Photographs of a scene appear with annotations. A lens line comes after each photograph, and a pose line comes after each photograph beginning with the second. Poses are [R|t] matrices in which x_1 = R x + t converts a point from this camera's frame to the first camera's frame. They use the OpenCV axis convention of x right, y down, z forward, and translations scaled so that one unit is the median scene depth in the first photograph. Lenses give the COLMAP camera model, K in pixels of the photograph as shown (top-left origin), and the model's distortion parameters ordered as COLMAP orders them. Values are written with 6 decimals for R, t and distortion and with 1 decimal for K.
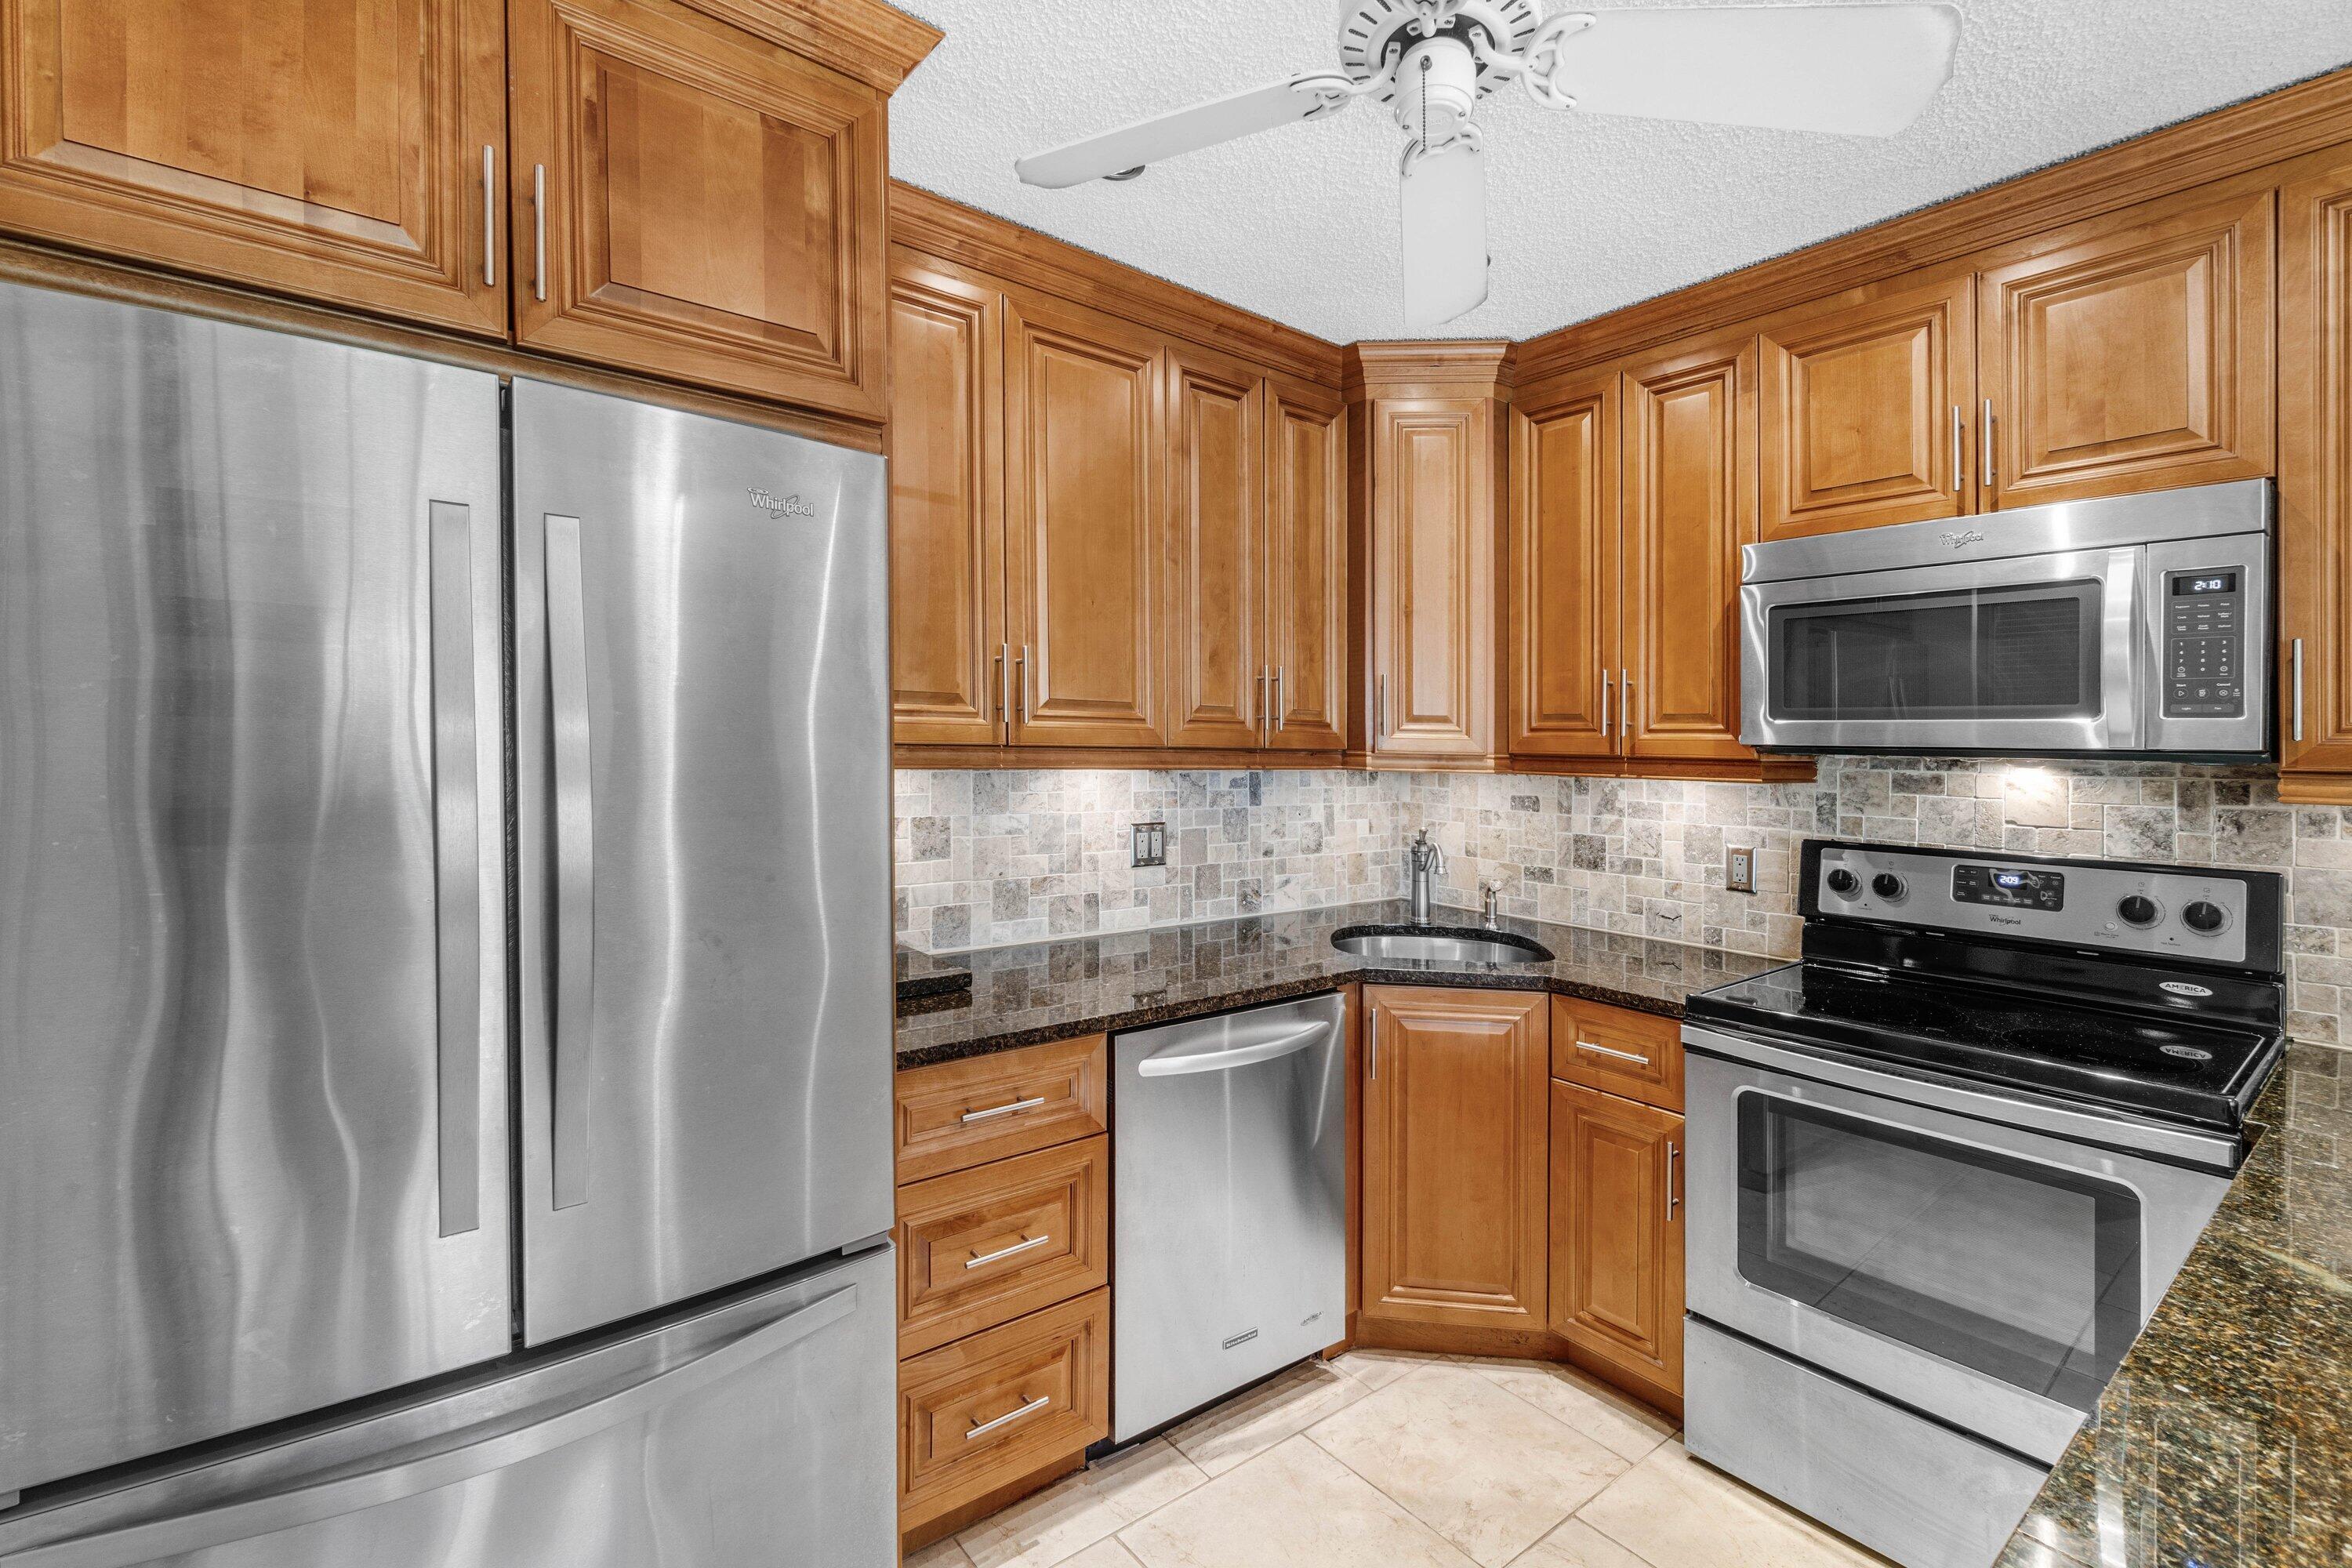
lens RADIAL K [[1053.8, 0, 1182.4], [0, 1053.8, 776.4], [0, 0, 1]] dist [-0.003548, 0.001886]
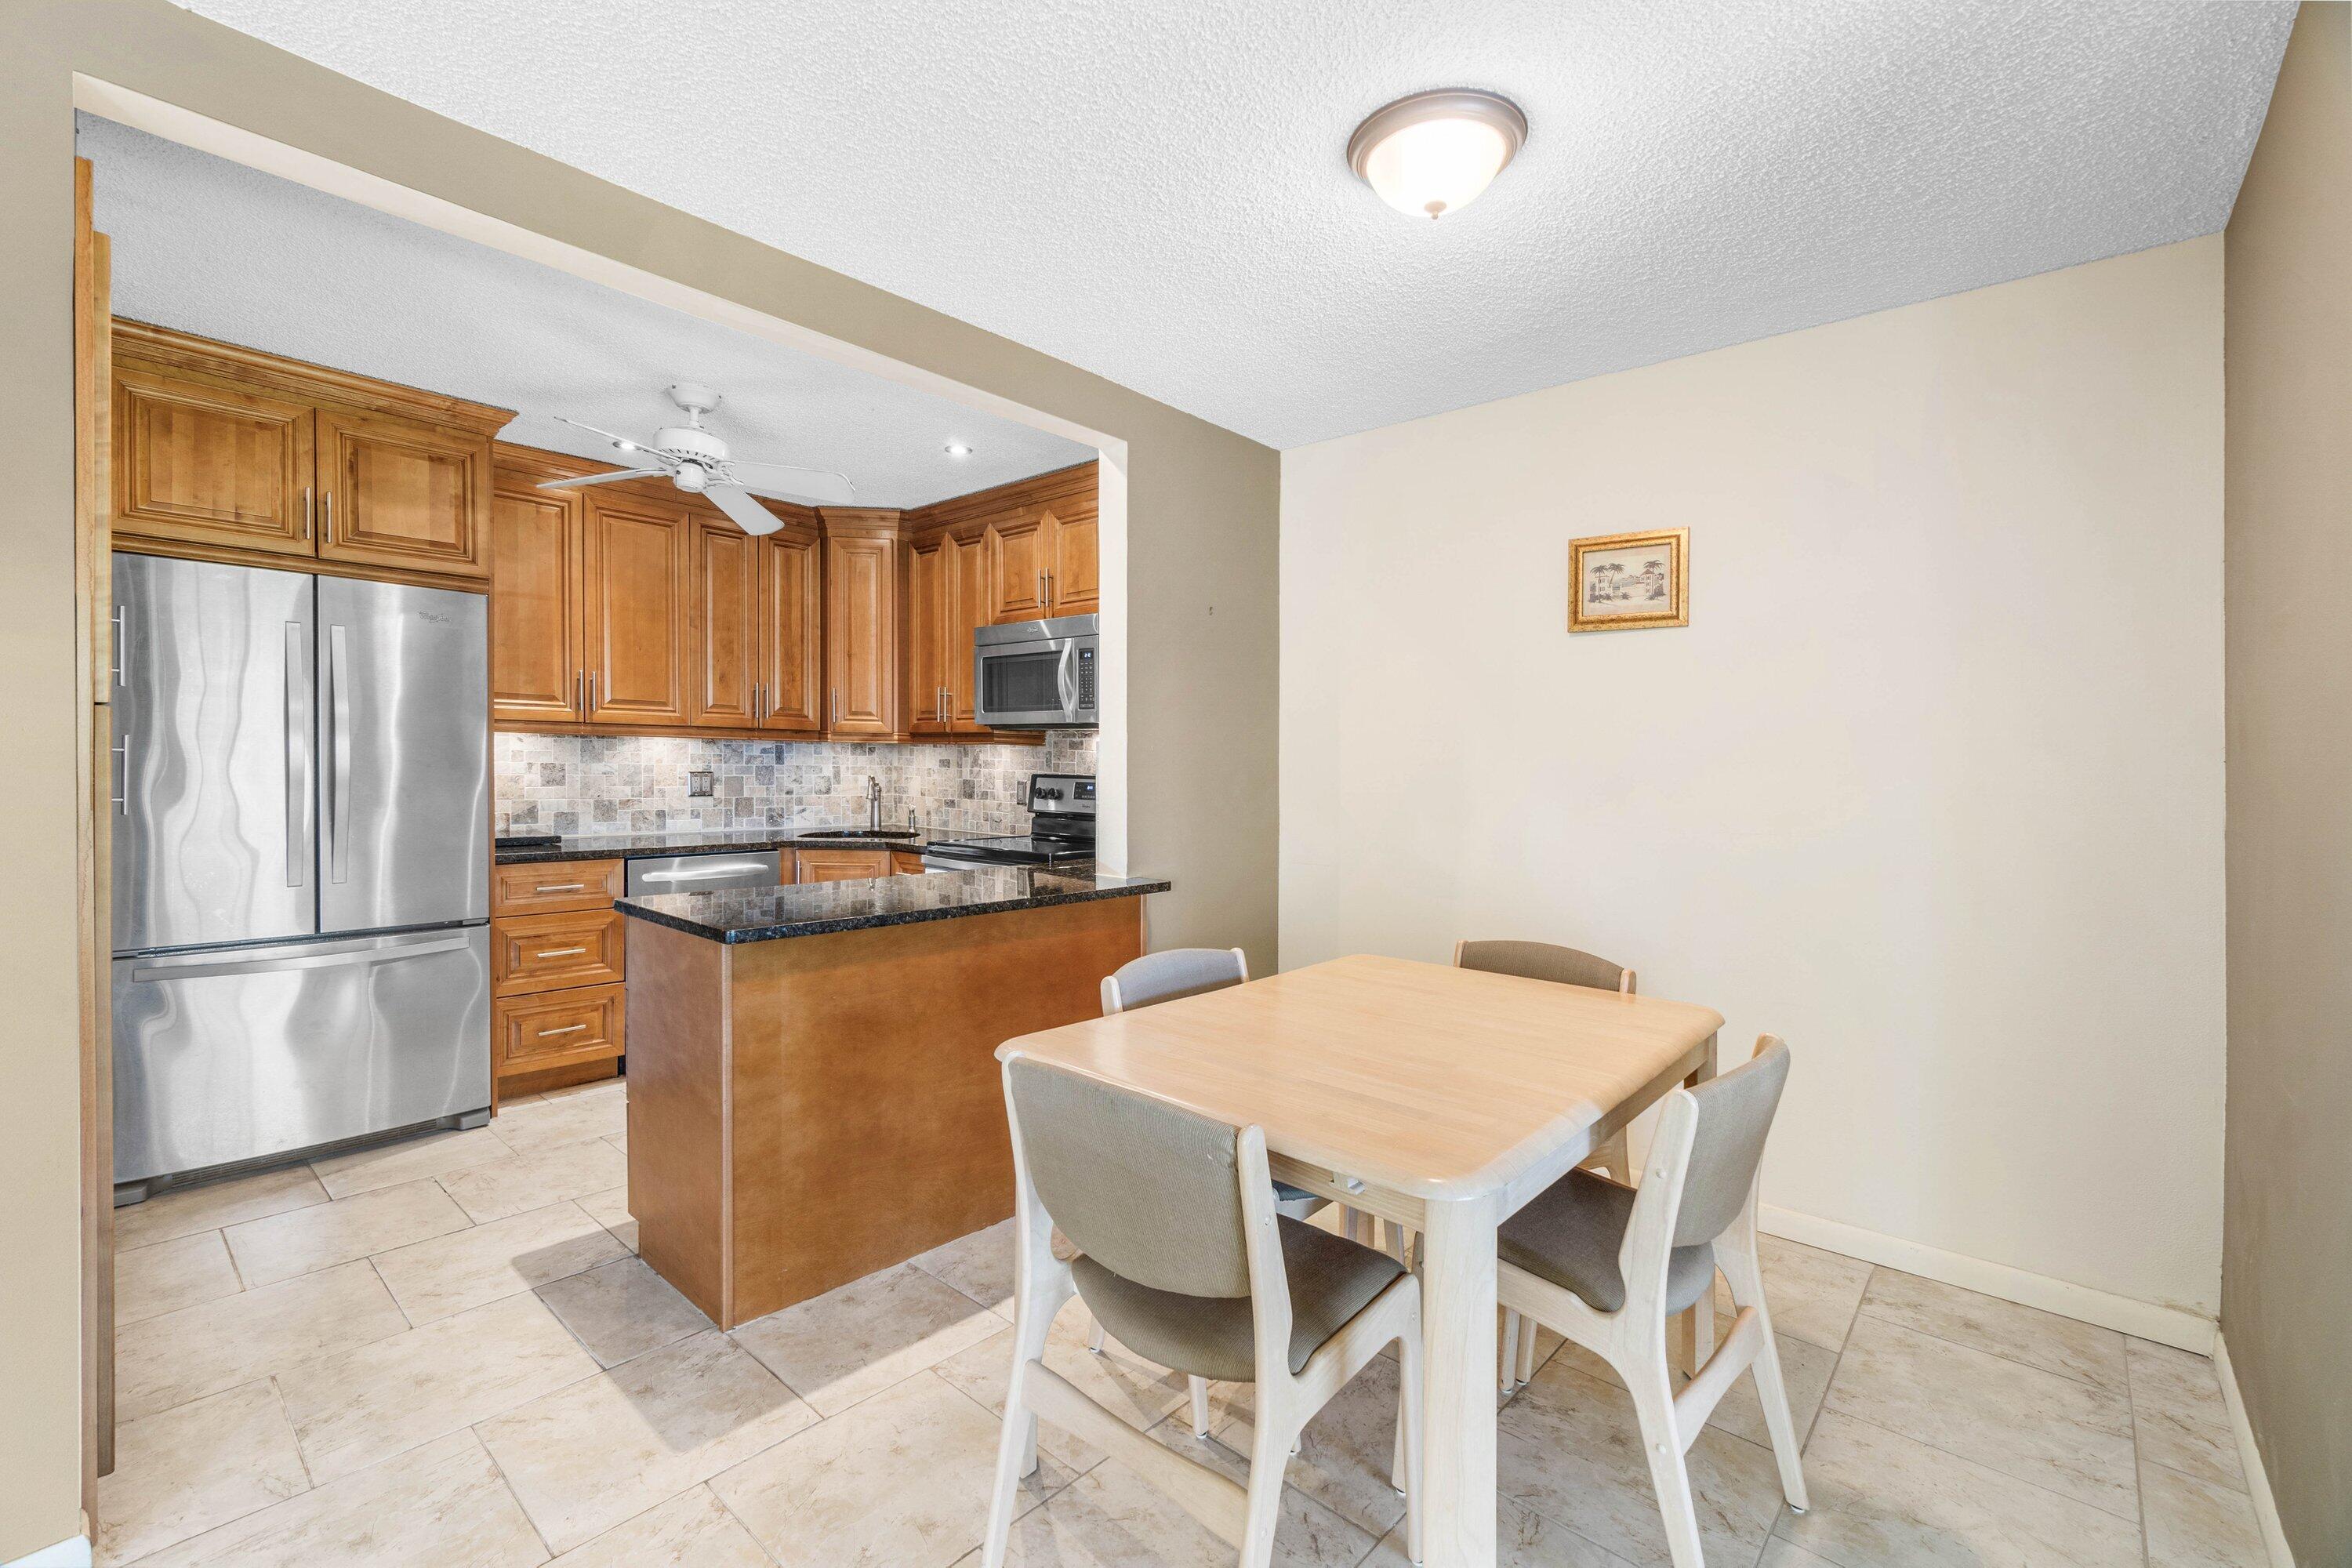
lens RADIAL K [[1020.8, 0, 1164.2], [0, 1020.8, 773.9], [0, 0, 1]] dist [-0.010793, -0.000054]
pose [[0.987247, -0.003198, 0.159164, 0.524634], [0.005371, 0.999898, -0.013226, 0.084804], [-0.159105, 0.013912, 0.987164, -0.913910]]
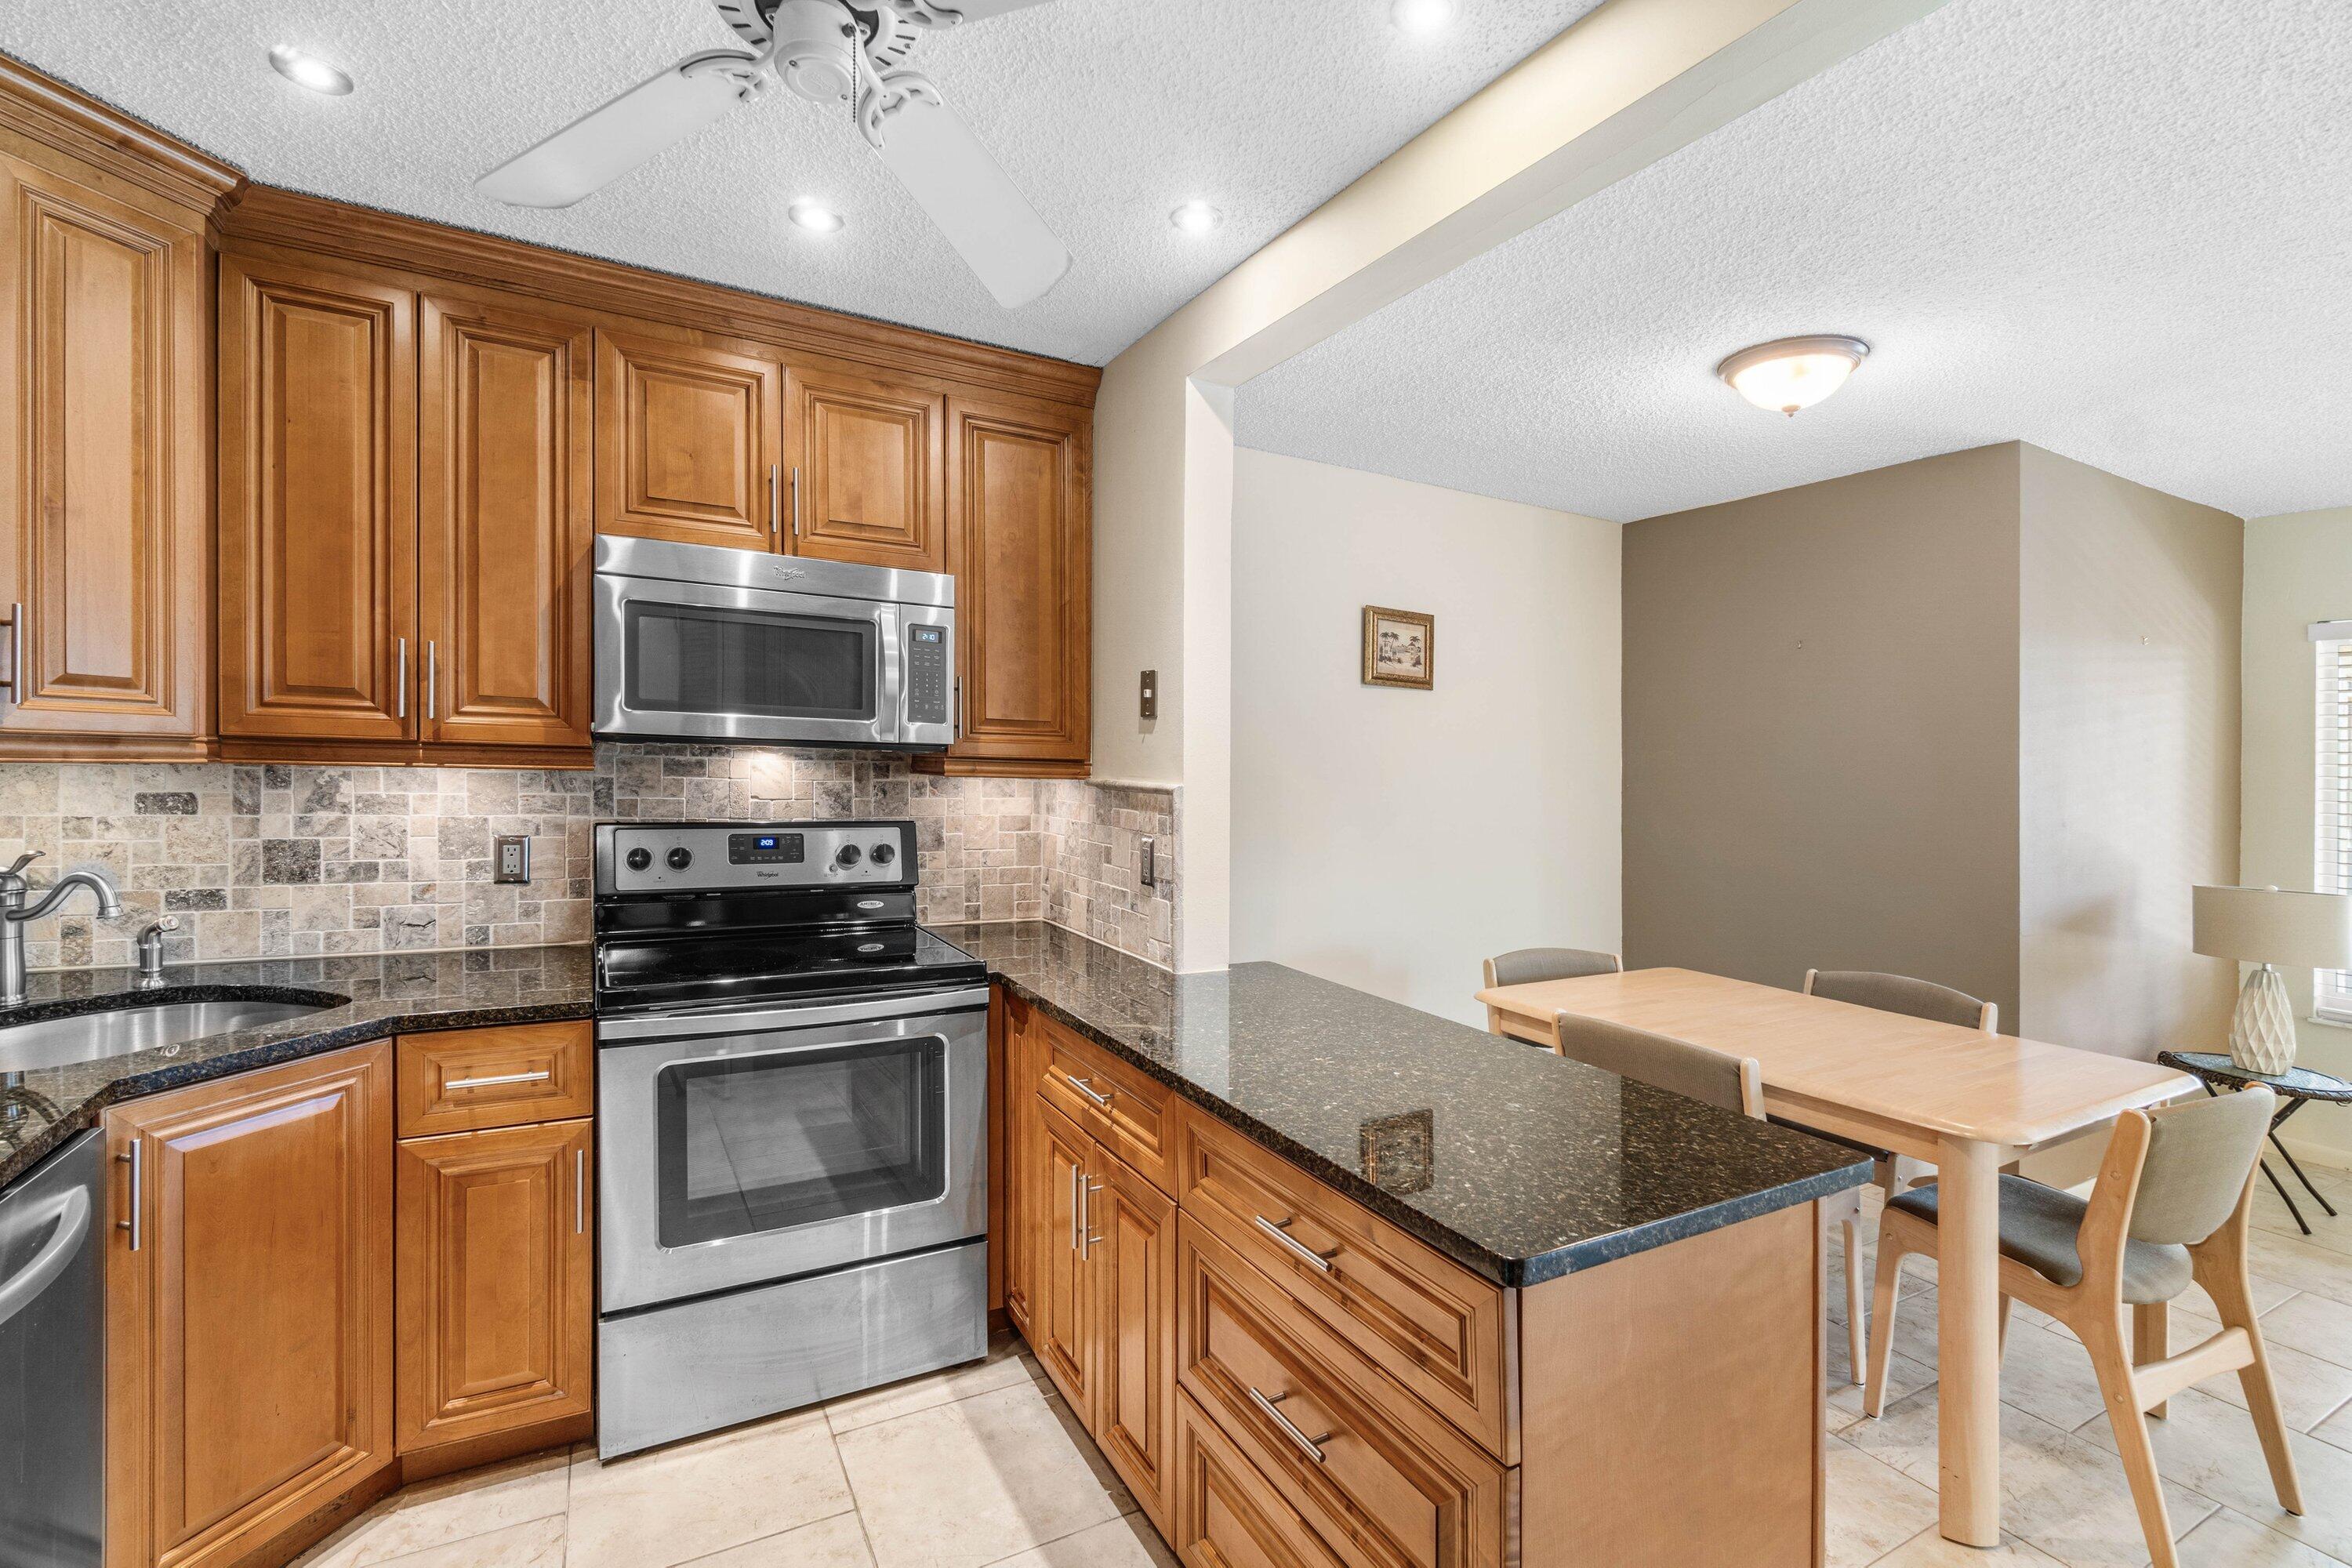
lens RADIAL K [[1053.8, 0, 1140.8], [0, 1053.8, 734.7], [0, 0, 1]] dist [-0.003548, 0.001886]
pose [[0.178925, 0.011336, 0.983797, -0.329232], [0.005307, 0.999908, -0.012487, -0.011332], [-0.983848, 0.007455, 0.178849, 0.281498]]
